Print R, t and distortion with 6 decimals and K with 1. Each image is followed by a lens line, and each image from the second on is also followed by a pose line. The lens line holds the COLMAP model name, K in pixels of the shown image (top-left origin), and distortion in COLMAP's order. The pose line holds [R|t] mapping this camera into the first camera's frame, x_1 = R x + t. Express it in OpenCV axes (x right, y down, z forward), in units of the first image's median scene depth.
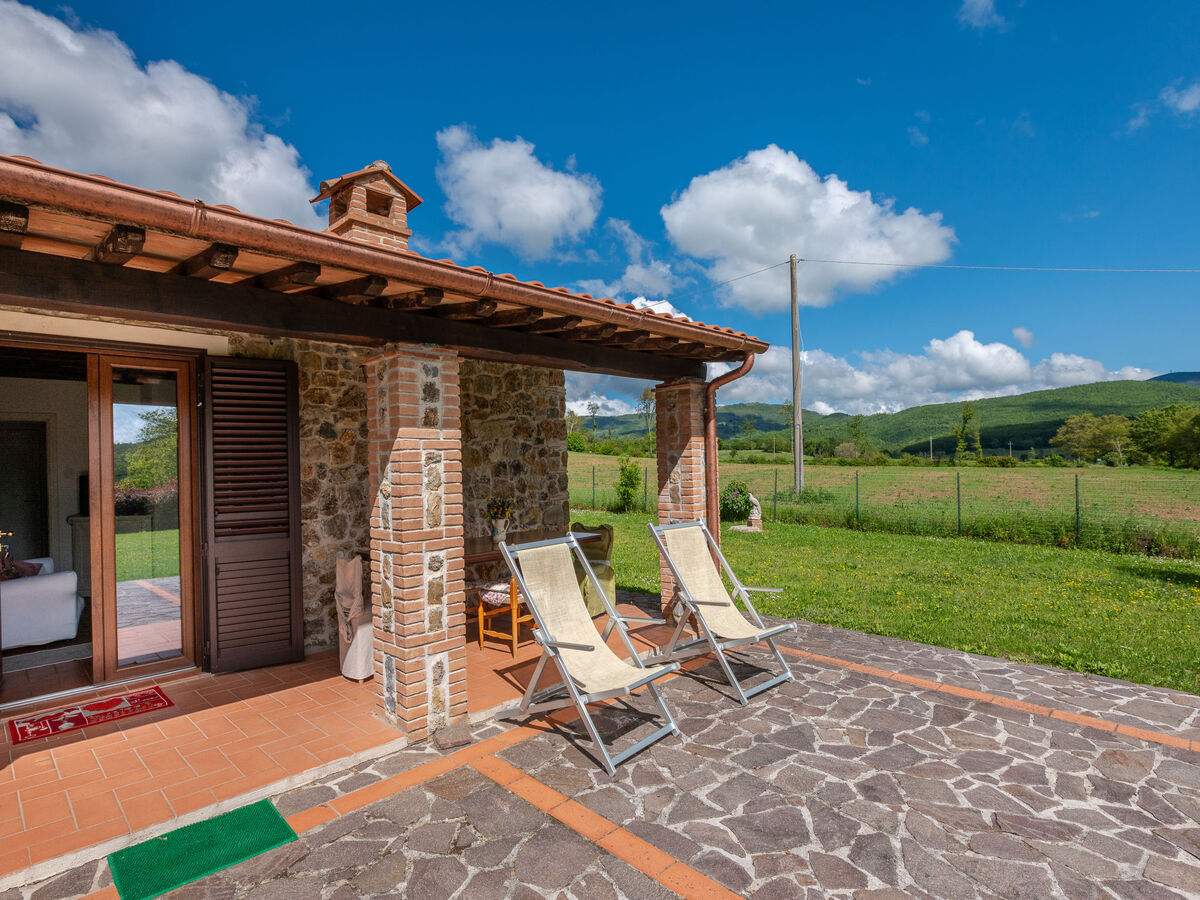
lens RADIAL K [[635.0, 0, 589.3], [0, 635.0, 465.1], [0, 0, 1]] dist [-0.012280, 0.001008]
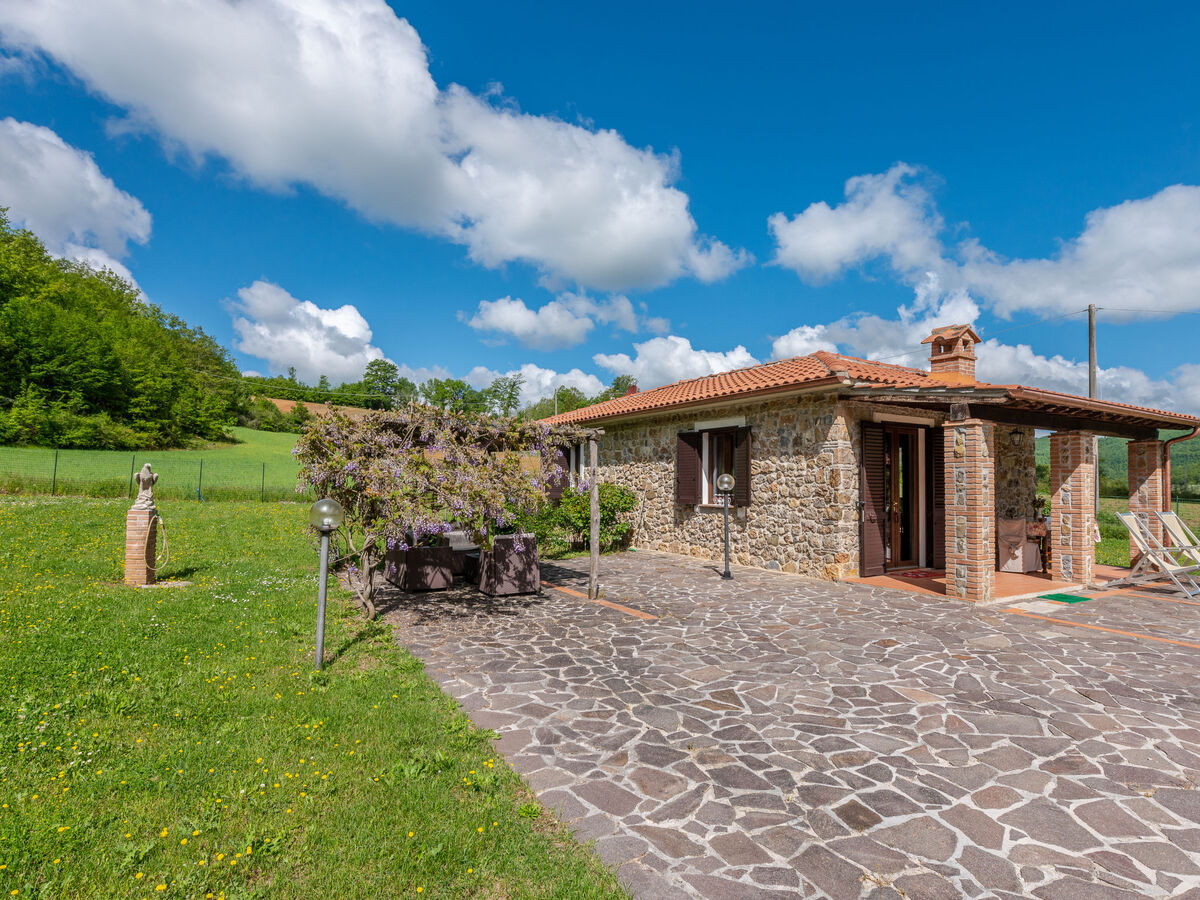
lens RADIAL K [[650.2, 0, 591.3], [0, 650.2, 461.2], [0, 0, 1]] dist [-0.003287, -0.003173]
pose [[0.970562, 0.025622, -0.239486, -0.991522], [-0.033893, 0.998961, -0.030481, 0.046520], [0.238456, 0.037701, 0.970421, -1.252592]]
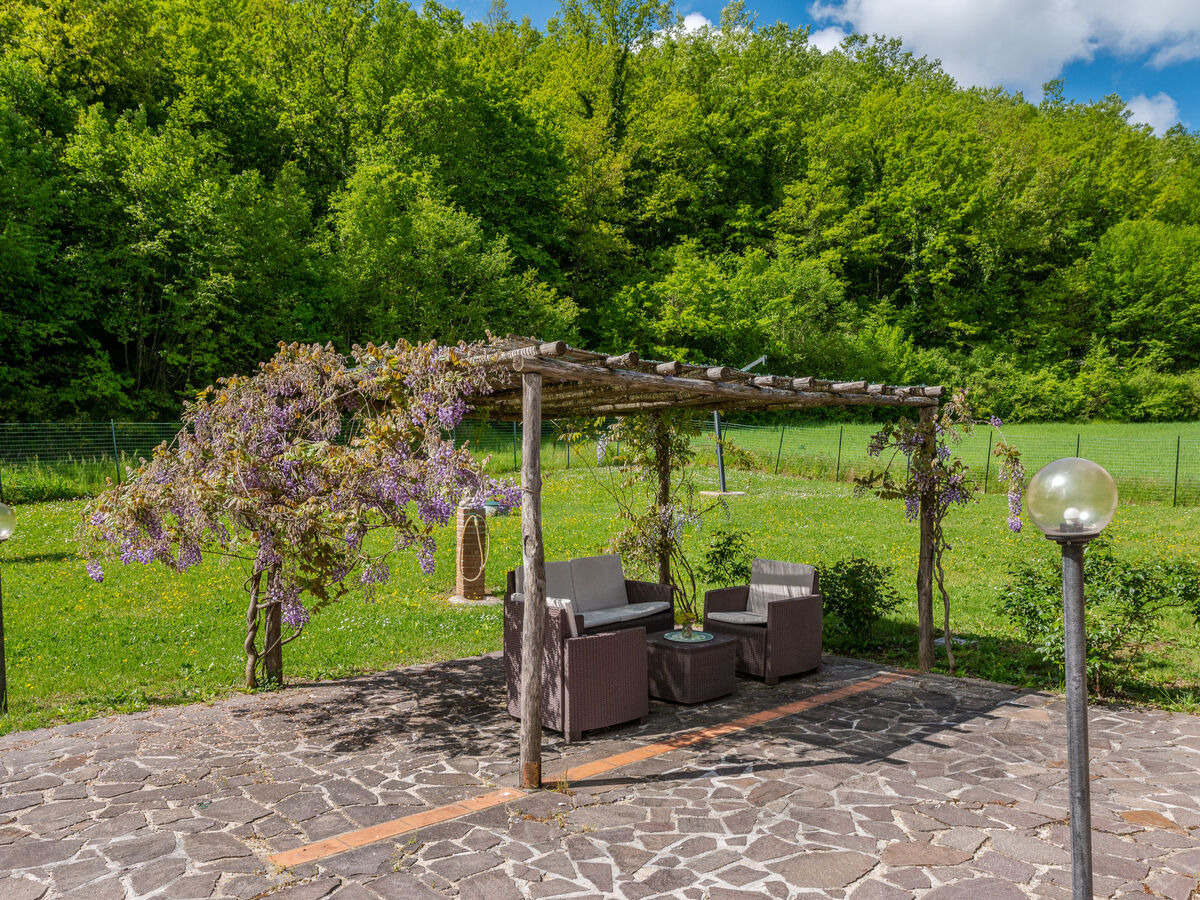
lens RADIAL K [[985.4, 0, 643.9], [0, 985.4, 499.5], [0, 0, 1]] dist [-0.009093, -0.003537]
pose [[0.017373, 0.066558, -0.997631, -0.504670], [-0.005866, 0.997772, 0.066465, 0.004808], [0.999832, 0.004697, 0.017724, 0.265524]]
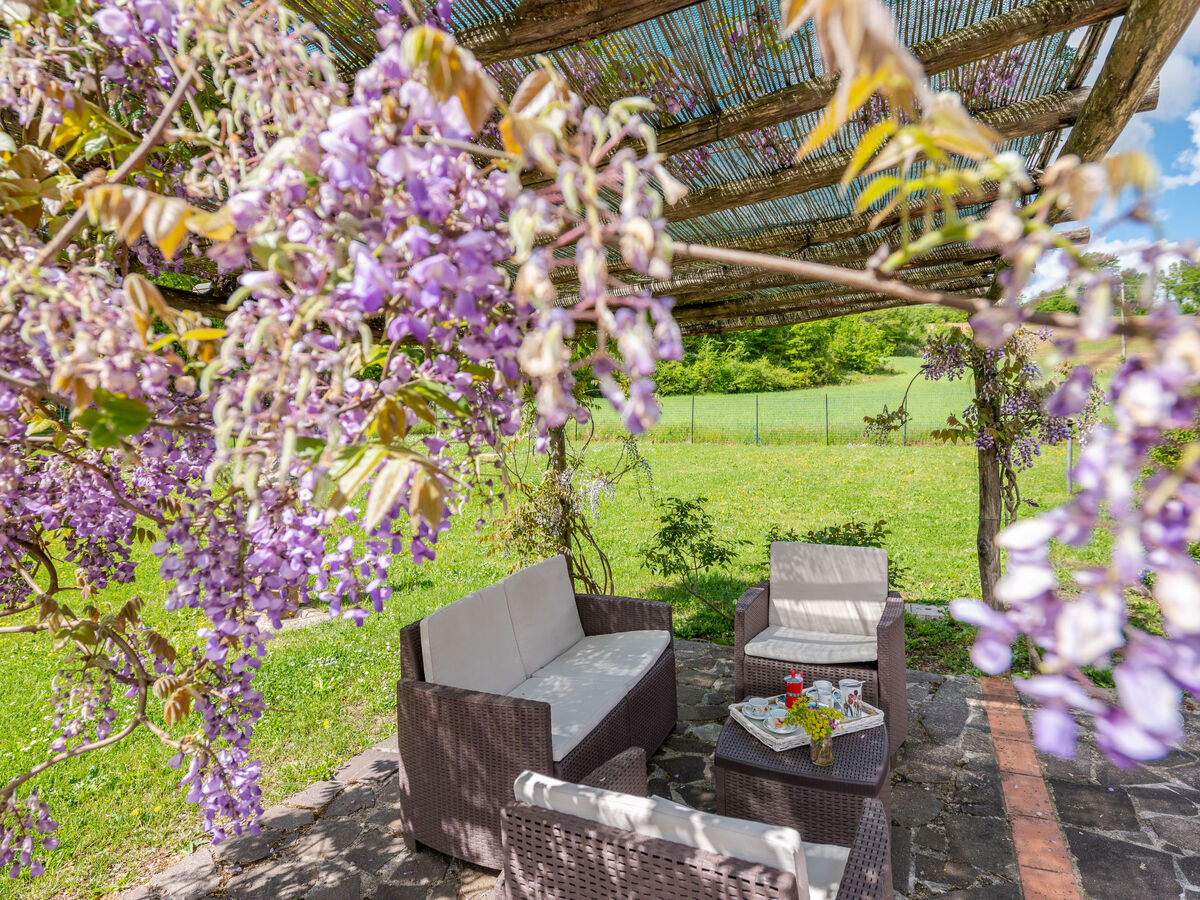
lens RADIAL K [[650.2, 0, 600.6], [0, 650.2, 446.0], [0, 0, 1]] dist [-0.003287, -0.003173]
pose [[0.342613, 0.041160, -0.938574, -1.416329], [0.027461, 0.998174, 0.053797, 0.057402], [0.939075, -0.044206, 0.340858, 0.089121]]
